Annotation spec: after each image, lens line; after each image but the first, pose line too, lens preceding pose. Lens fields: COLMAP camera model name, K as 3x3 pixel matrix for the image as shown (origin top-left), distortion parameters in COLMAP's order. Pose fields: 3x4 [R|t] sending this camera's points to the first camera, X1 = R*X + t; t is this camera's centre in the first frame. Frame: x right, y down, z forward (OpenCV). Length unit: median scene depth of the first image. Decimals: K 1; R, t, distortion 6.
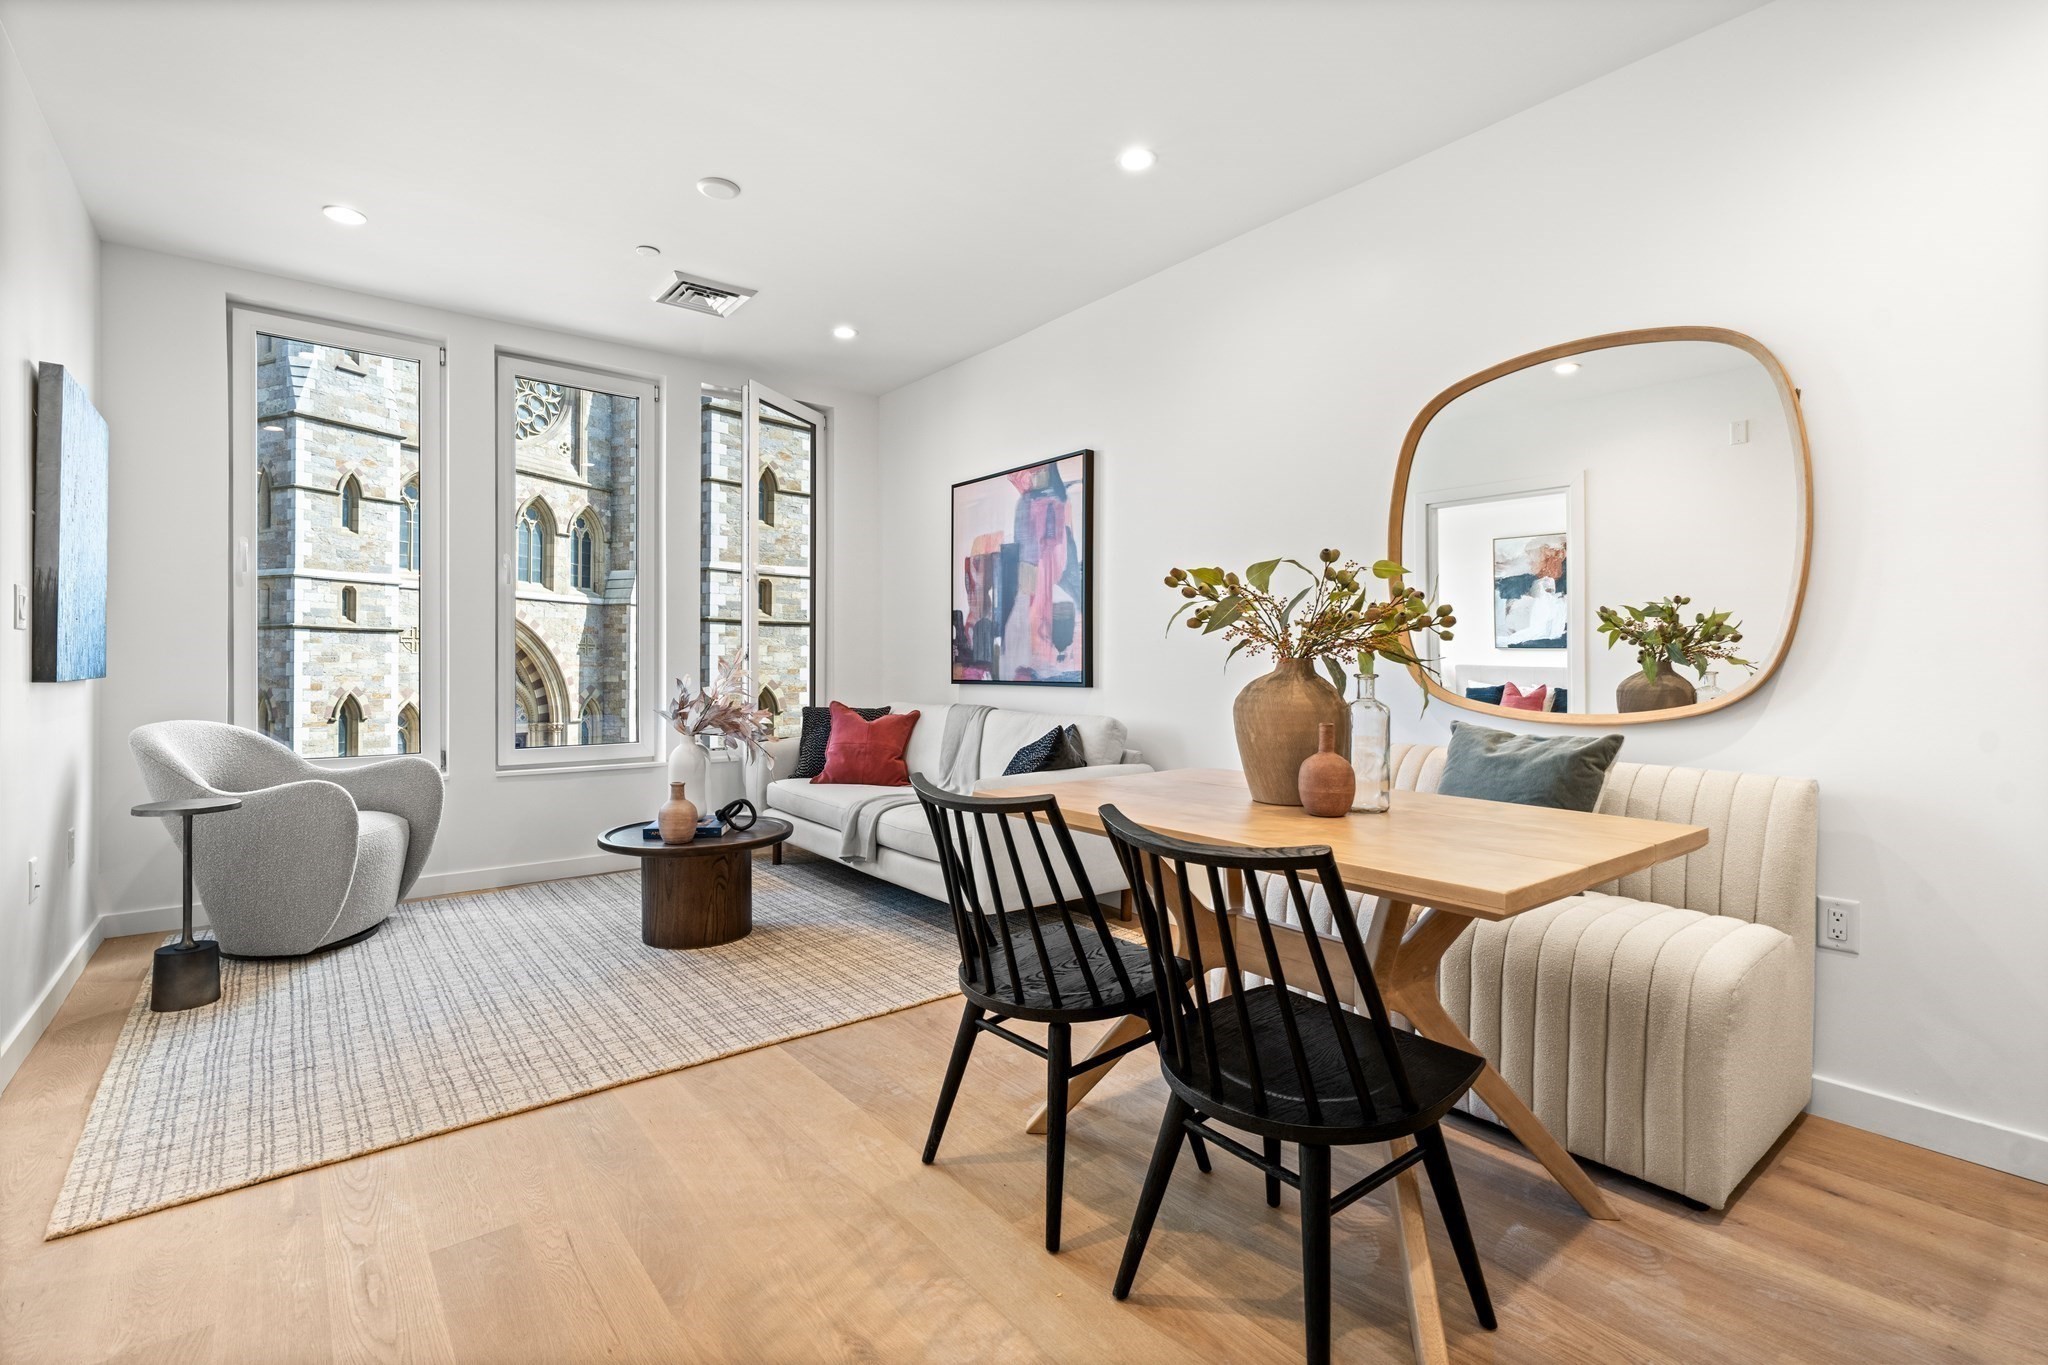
lens RADIAL K [[928.8, 0, 1033.5], [0, 928.8, 693.1], [0, 0, 1]] dist [0.003142, 0.004549]
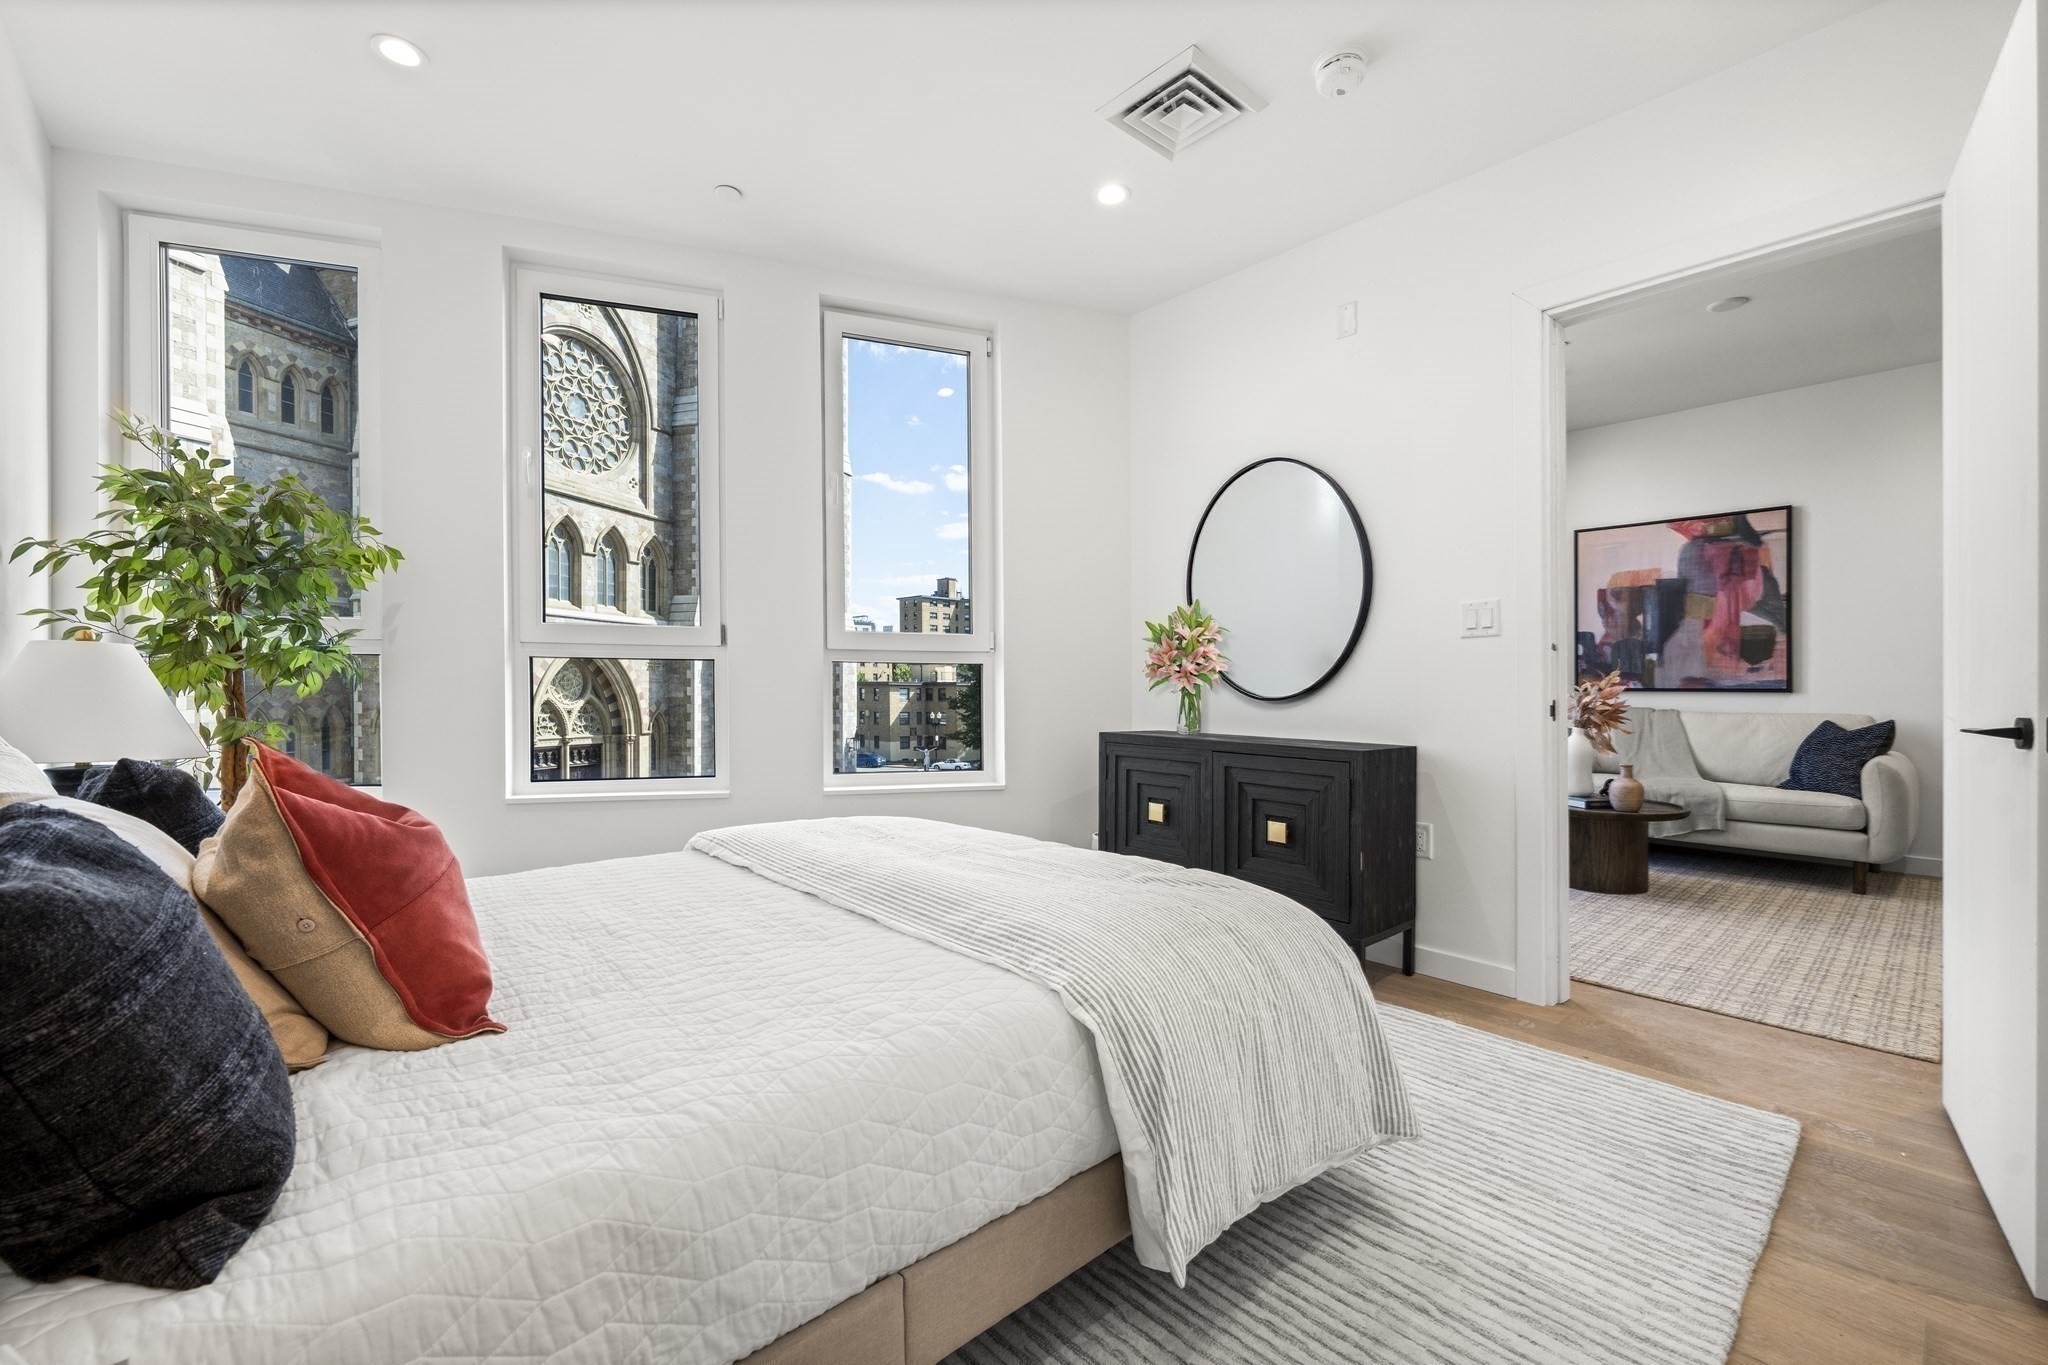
lens RADIAL K [[848.6, 0, 989.3], [0, 848.6, 710.1], [0, 0, 1]] dist [-0.000159, -0.000113]
pose [[0.998770, -0.003177, 0.049472, -1.028854], [0.003050, 0.999992, 0.002659, 0.010876], [-0.049480, -0.002505, 0.998772, -0.100803]]
